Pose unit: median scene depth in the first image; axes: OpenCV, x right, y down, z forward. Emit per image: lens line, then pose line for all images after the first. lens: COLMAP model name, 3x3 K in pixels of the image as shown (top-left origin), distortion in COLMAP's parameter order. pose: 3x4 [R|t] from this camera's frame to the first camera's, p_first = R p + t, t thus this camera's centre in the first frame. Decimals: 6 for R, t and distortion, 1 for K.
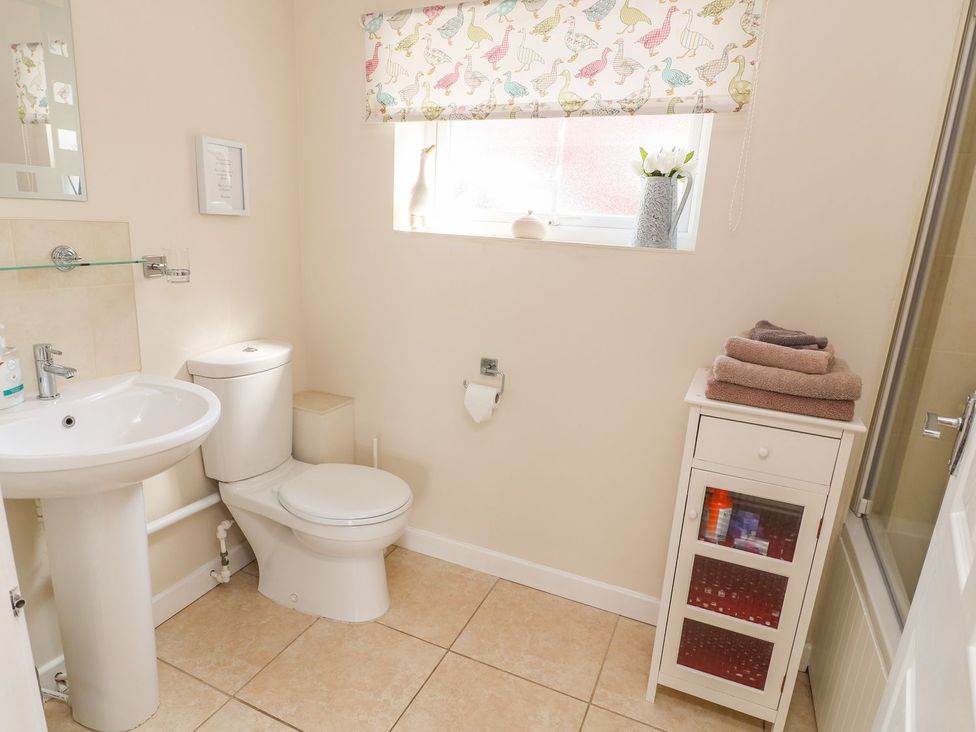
lens RADIAL K [[560.7, 0, 488.0], [0, 560.7, 366.0], [0, 0, 1]] dist [0.002813, -0.018495]
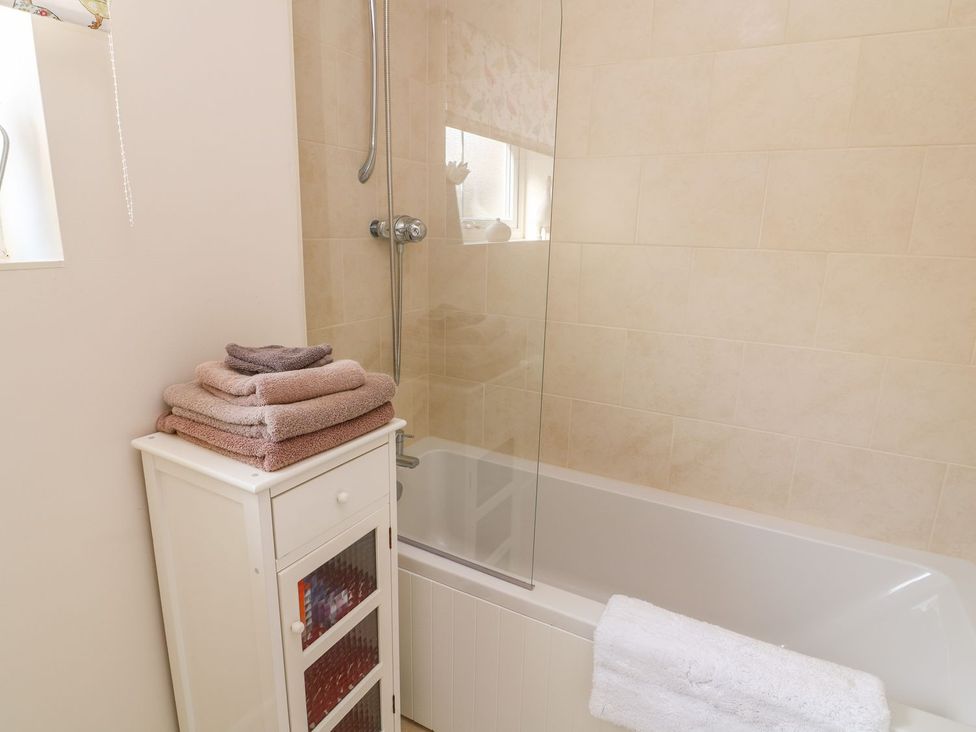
lens RADIAL K [[560.7, 0, 488.0], [0, 560.7, 366.0], [0, 0, 1]] dist [0.002813, -0.018495]
pose [[0.082589, -0.277184, 0.957261, -0.216155], [0.229865, 0.939941, 0.252337, -0.182331], [-0.969712, 0.199200, 0.141344, 0.636598]]
